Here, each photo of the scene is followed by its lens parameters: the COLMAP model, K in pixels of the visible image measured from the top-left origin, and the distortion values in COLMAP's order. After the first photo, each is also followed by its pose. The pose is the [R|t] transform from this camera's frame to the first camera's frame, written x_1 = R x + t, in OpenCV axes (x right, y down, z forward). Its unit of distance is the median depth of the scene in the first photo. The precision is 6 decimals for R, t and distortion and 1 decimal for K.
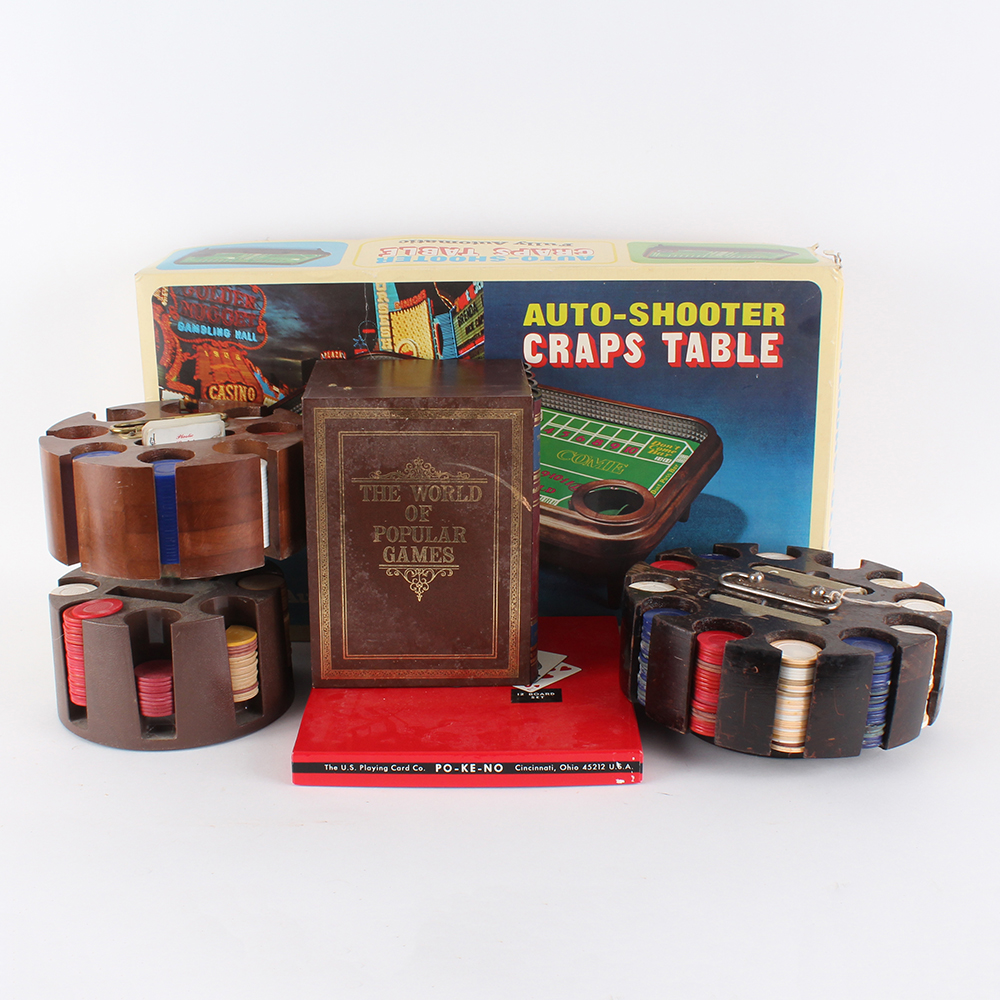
lens RADIAL K [[1548.7, 0, 500.0], [0, 1548.7, 500.0], [0, 0, 1]] dist [-0.002015, -0.014216]
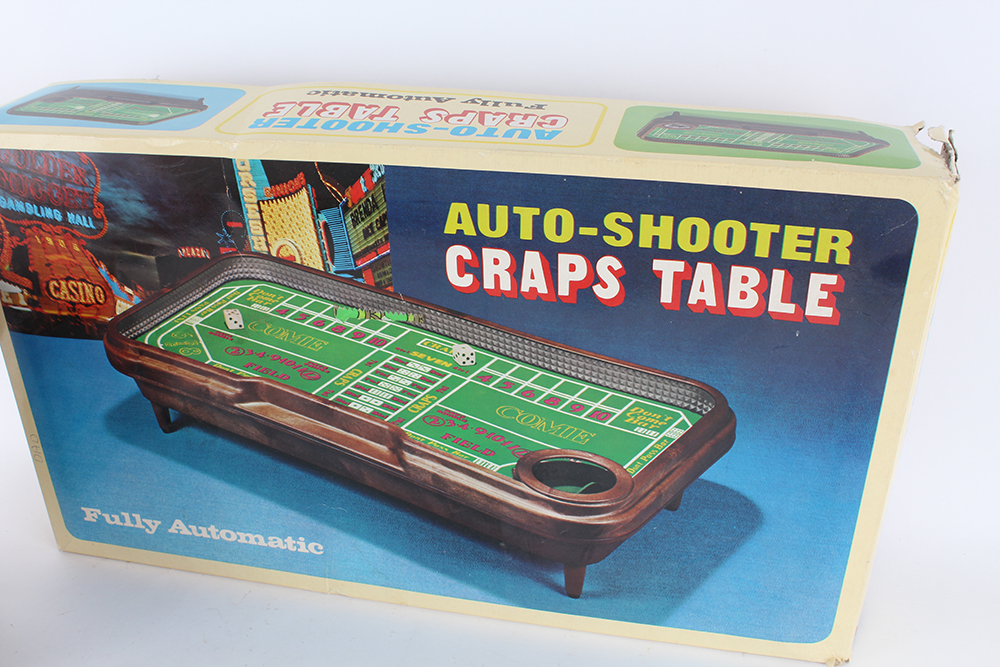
lens RADIAL K [[923.1, 0, 500.0], [0, 923.1, 333.5], [0, 0, 1]] dist [-0.093677, 0.114065]
pose [[0.980066, 0.091432, -0.176382, 0.112323], [-0.062748, 0.984819, 0.161846, -0.135249], [0.188503, -0.147553, 0.970925, 0.608818]]
